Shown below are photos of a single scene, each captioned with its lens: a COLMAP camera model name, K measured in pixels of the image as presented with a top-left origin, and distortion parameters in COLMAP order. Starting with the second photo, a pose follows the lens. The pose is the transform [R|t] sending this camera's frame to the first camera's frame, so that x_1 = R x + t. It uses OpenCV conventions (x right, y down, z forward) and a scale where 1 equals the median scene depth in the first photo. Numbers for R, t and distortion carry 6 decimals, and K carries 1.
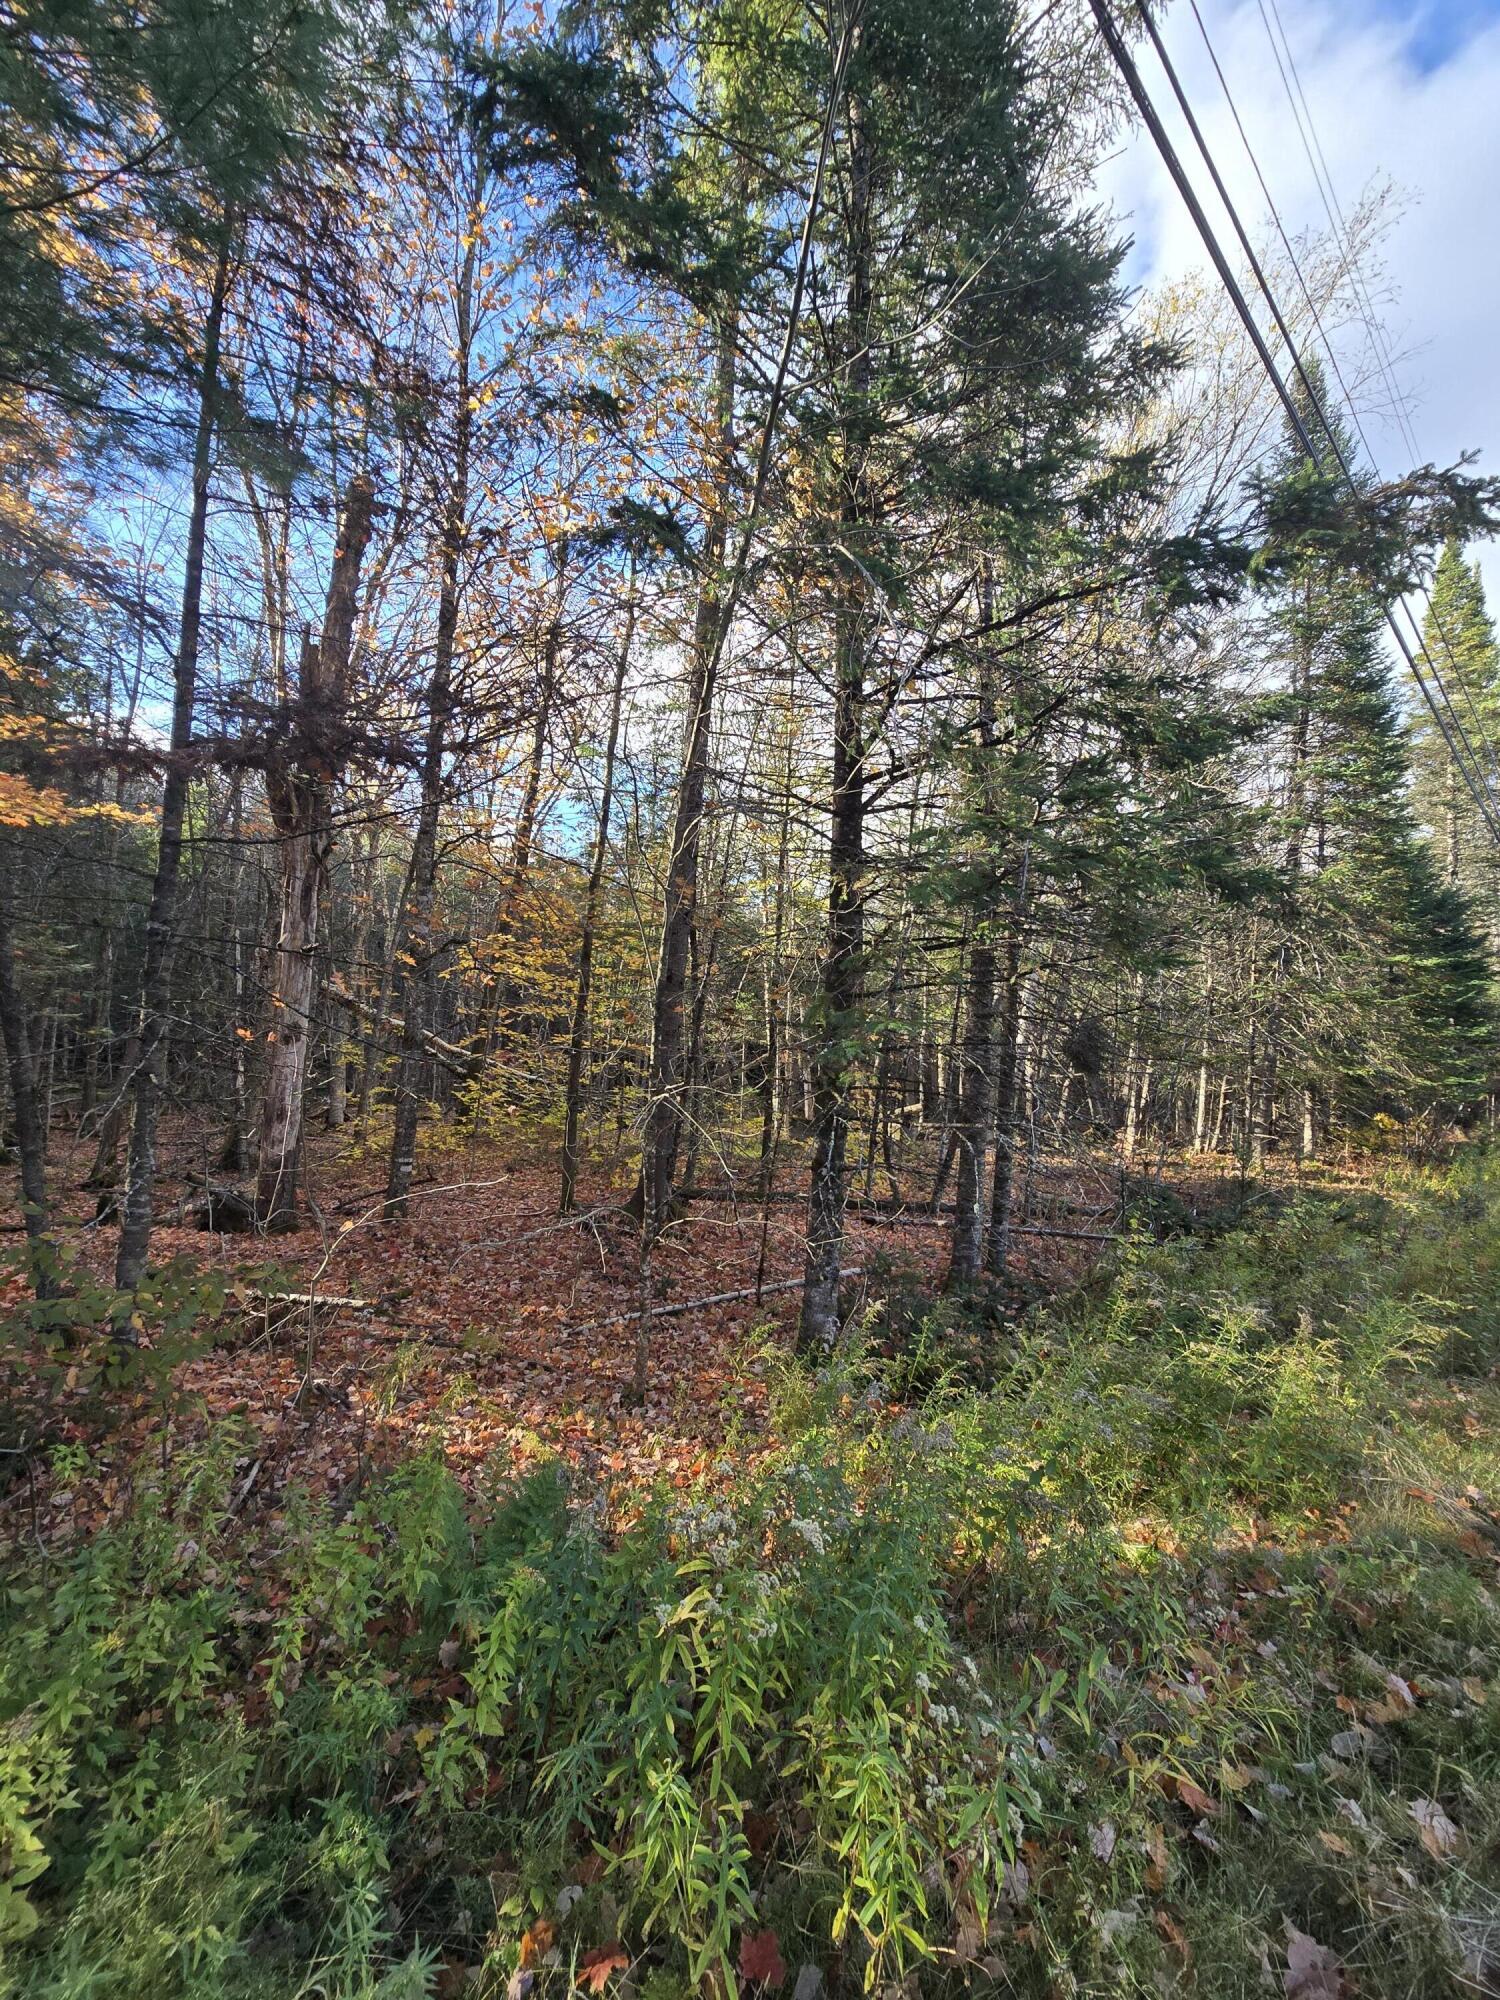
lens RADIAL K [[803.9, 0, 747.4], [0, 803.9, 987.9], [0, 0, 1]] dist [-0.001700, -0.000262]
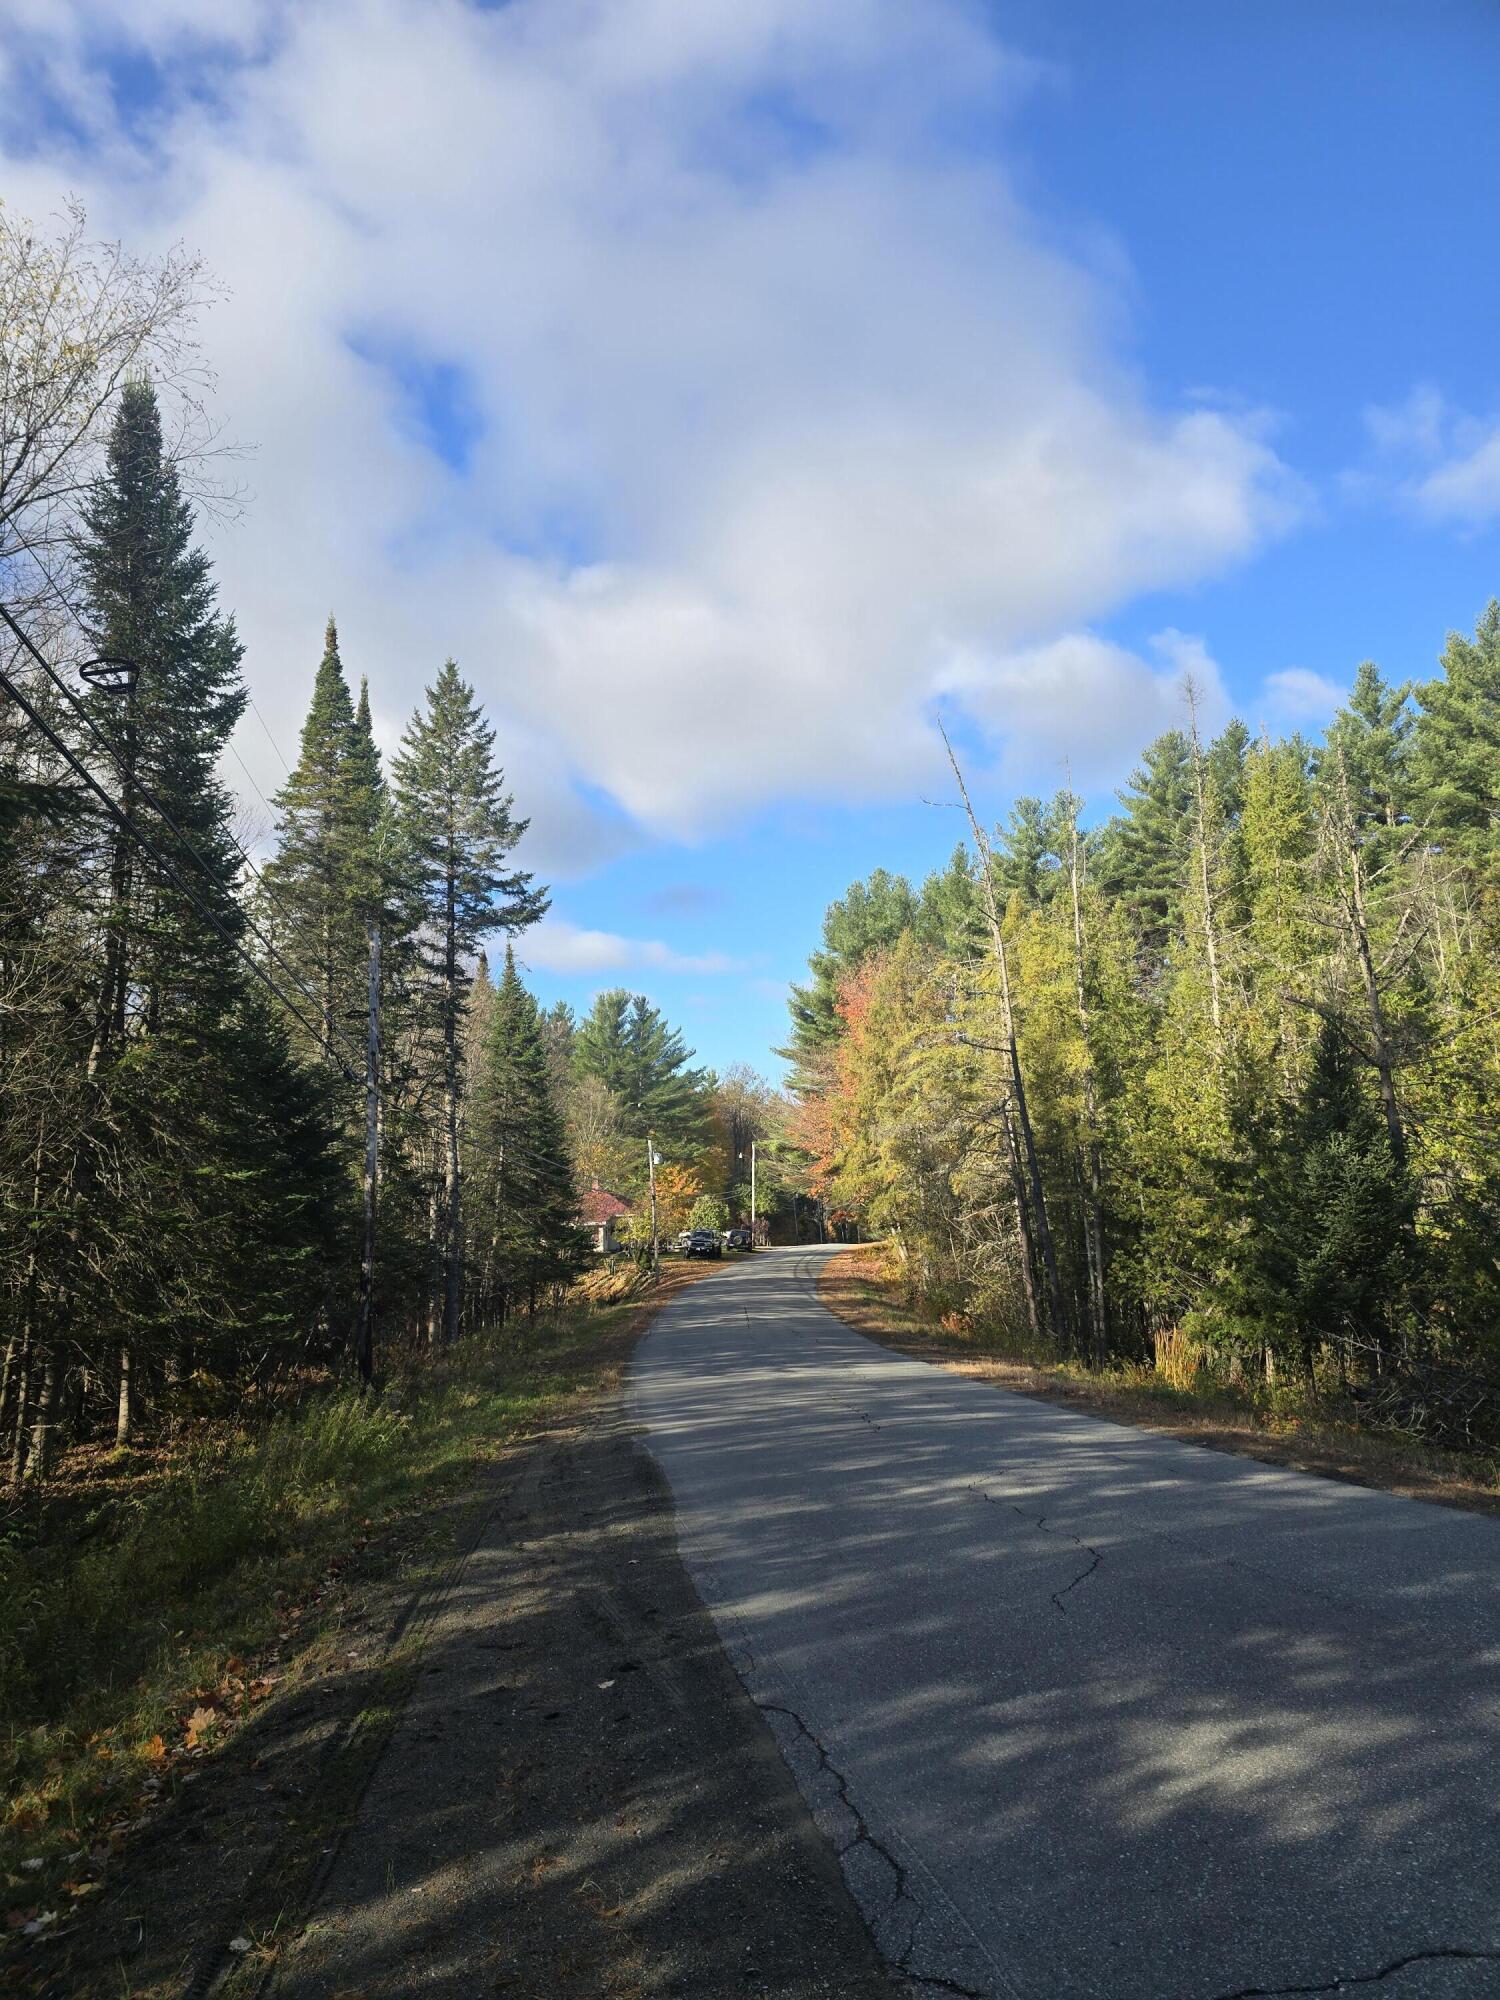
lens RADIAL K [[1324.9, 0, 750.0], [0, 1324.9, 1000.0], [0, 0, 1]] dist [-0.006455, -0.005778]
pose [[0.562427, 0.089875, 0.821948, 0.043628], [0.013857, 0.992911, -0.118051, -0.072719], [-0.826731, 0.077785, 0.557195, -0.320676]]
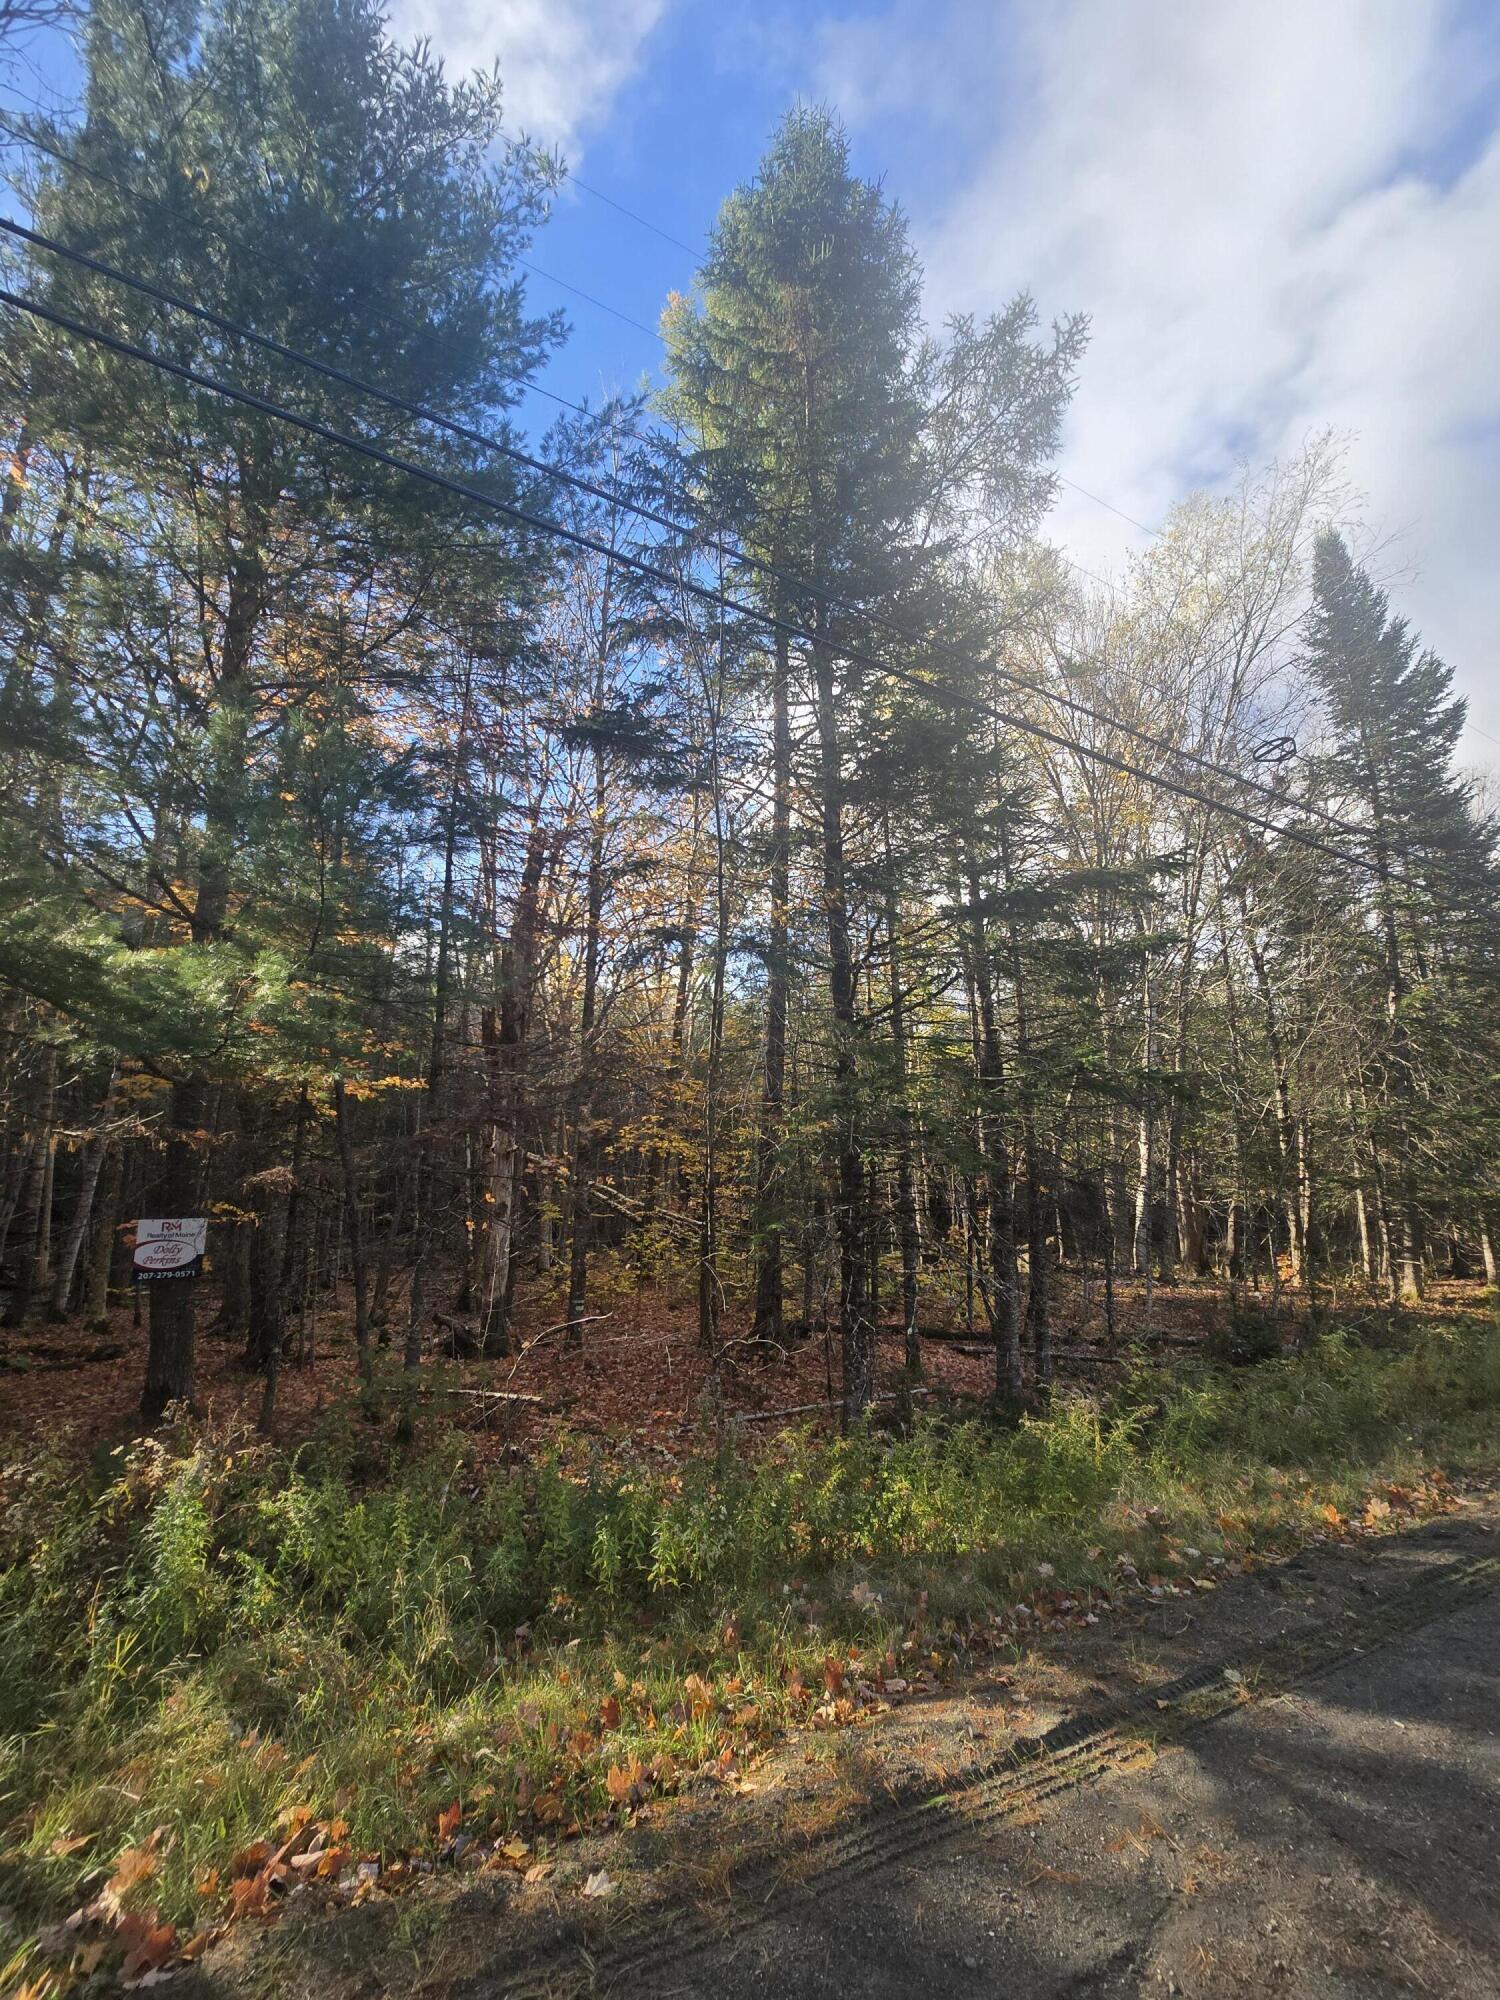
lens RADIAL K [[803.9, 0, 747.4], [0, 803.9, 987.9], [0, 0, 1]] dist [-0.001700, -0.000262]
pose [[0.970327, -0.100852, -0.219761, 0.228903], [0.065536, 0.984538, -0.162451, -0.075503], [0.232746, 0.143228, 0.961933, -0.354269]]
